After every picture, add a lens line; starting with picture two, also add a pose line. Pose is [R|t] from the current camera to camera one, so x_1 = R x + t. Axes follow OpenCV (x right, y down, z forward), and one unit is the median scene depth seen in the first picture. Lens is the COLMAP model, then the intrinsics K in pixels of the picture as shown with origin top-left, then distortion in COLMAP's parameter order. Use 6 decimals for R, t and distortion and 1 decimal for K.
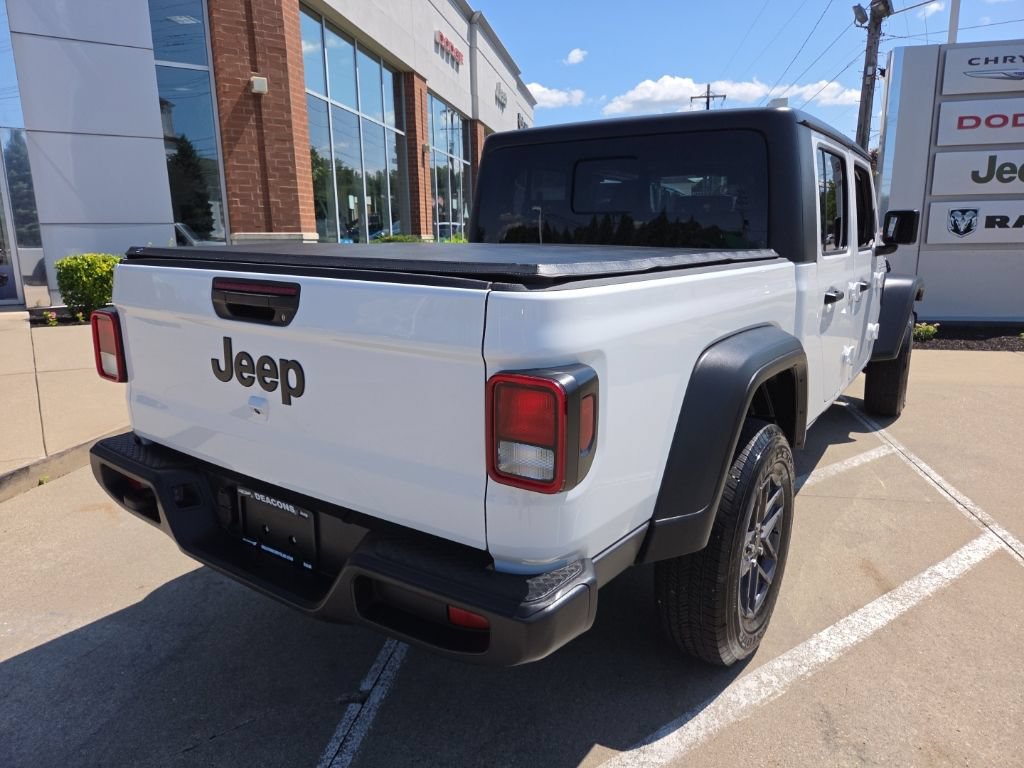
lens RADIAL K [[682.0, 0, 518.2], [0, 682.0, 385.4], [0, 0, 1]] dist [0.060163, -0.045478]
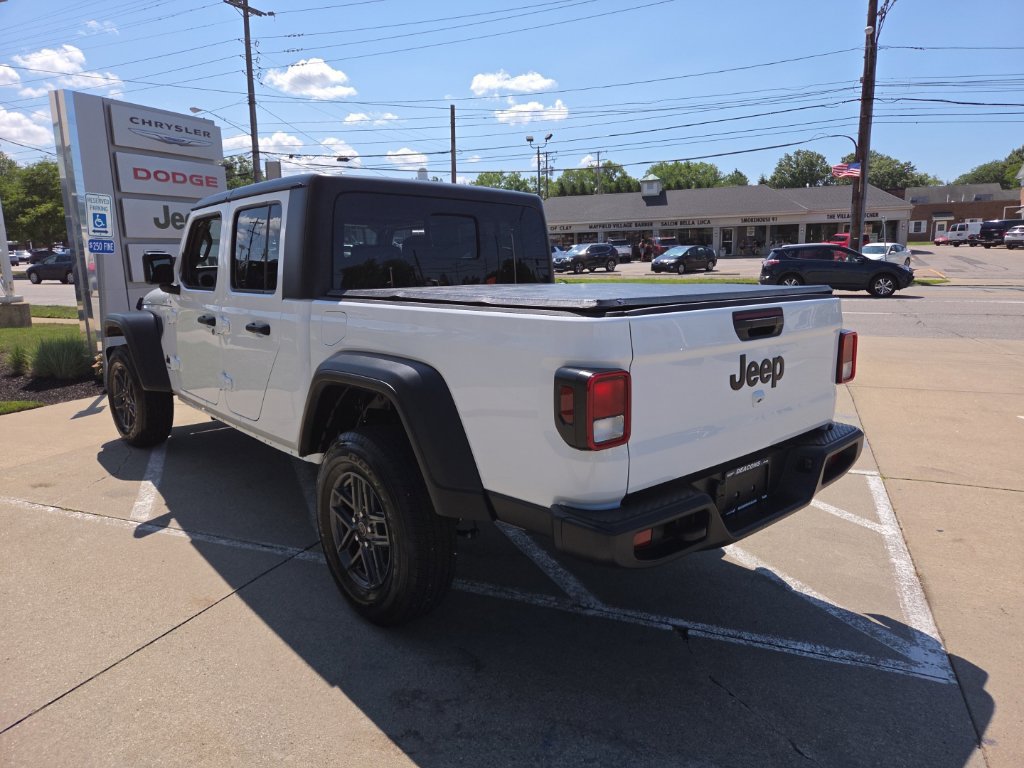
lens RADIAL K [[682.0, 0, 526.8], [0, 682.0, 378.2], [0, 0, 1]] dist [0.060163, -0.045478]
pose [[0.205380, -0.165228, 0.964634, -1.009009], [0.224044, 0.967409, 0.118002, -0.155249], [-0.952693, 0.191885, 0.235704, 0.608525]]
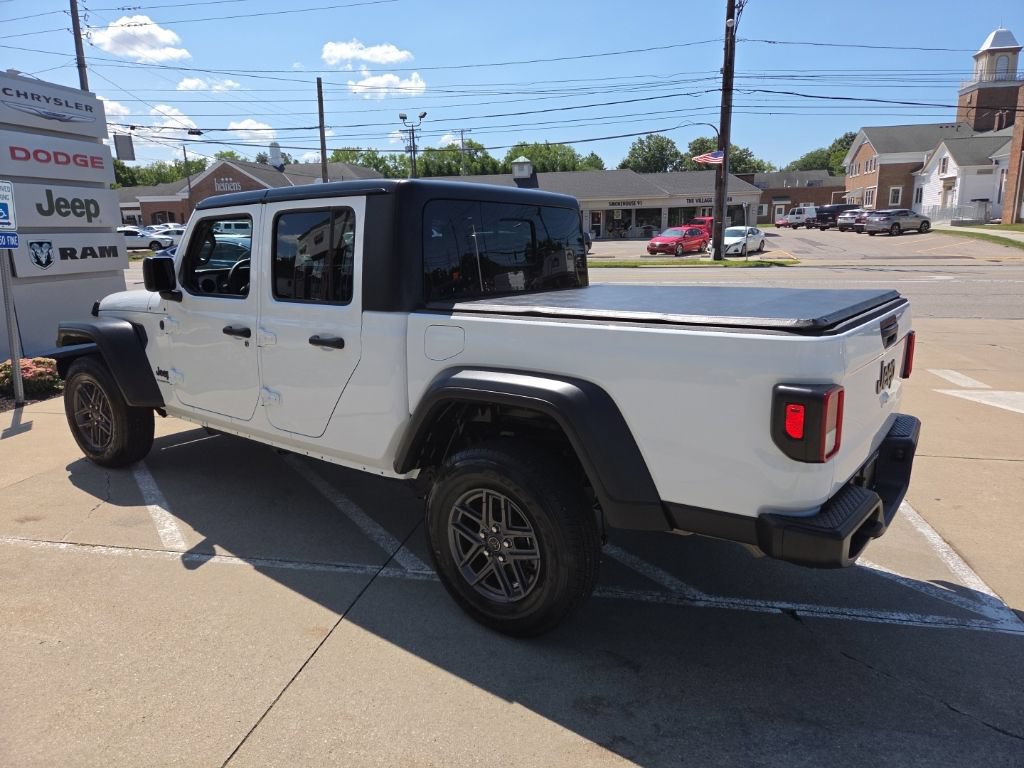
lens RADIAL K [[682.0, 0, 519.5], [0, 682.0, 391.4], [0, 0, 1]] dist [0.060163, -0.045478]
pose [[0.019672, -0.213474, 0.976751, -1.051831], [0.232894, 0.951044, 0.203165, -0.271553], [-0.972303, 0.223483, 0.068426, 0.925554]]
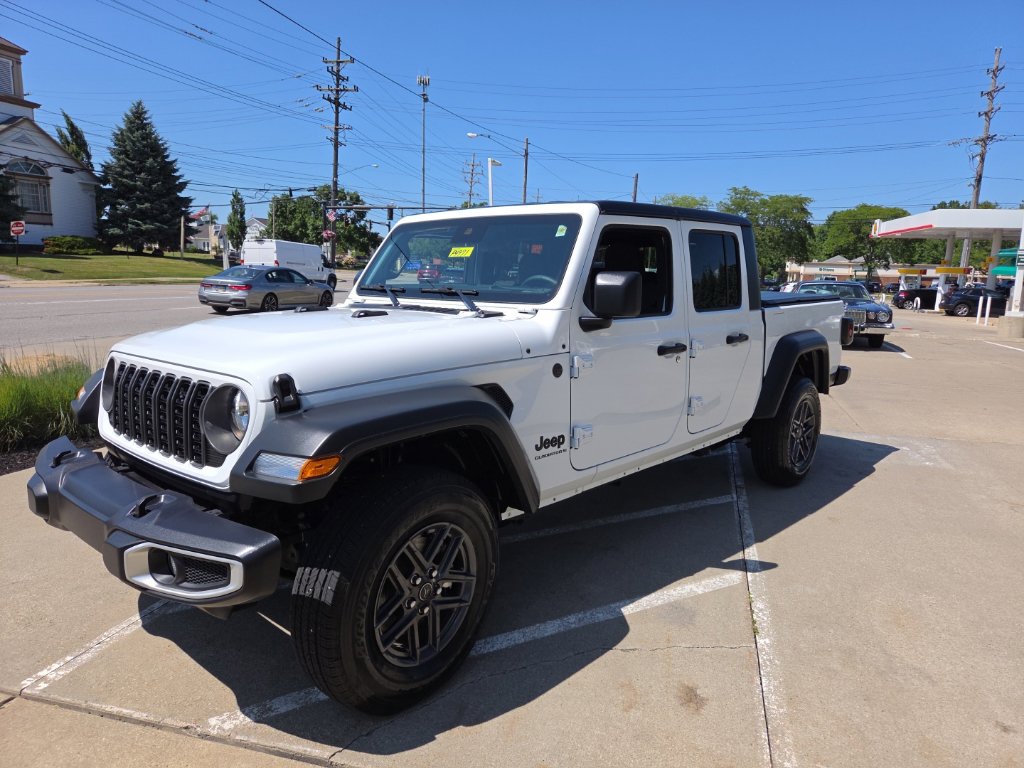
lens RADIAL K [[682.0, 0, 523.1], [0, 682.0, 380.2], [0, 0, 1]] dist [0.060163, -0.045478]
pose [[-0.994307, -0.032600, 0.101444, 0.261843], [0.007806, 0.927202, 0.374479, -0.621723], [-0.106267, 0.373139, -0.921669, 2.558685]]
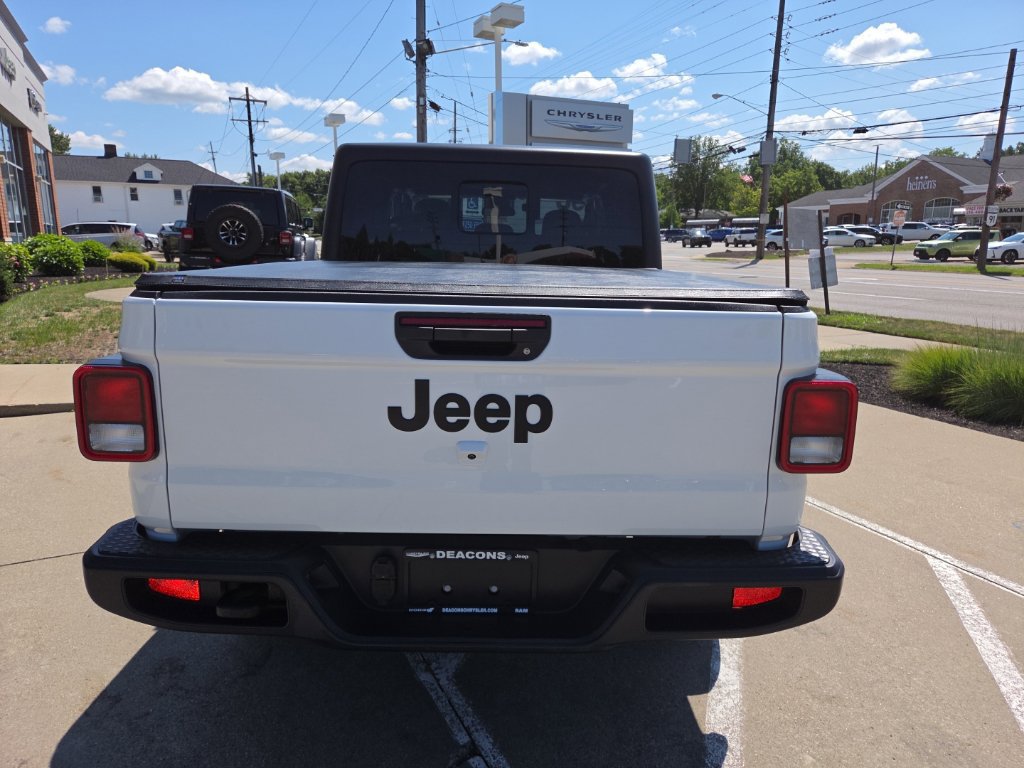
lens RADIAL K [[682.0, 0, 523.4], [0, 682.0, 384.7], [0, 0, 1]] dist [0.060163, -0.045478]
pose [[0.804347, -0.106084, 0.584613, -0.459912], [0.112343, 0.993338, 0.025682, -0.039738], [-0.583442, 0.045020, 0.810906, 0.121253]]
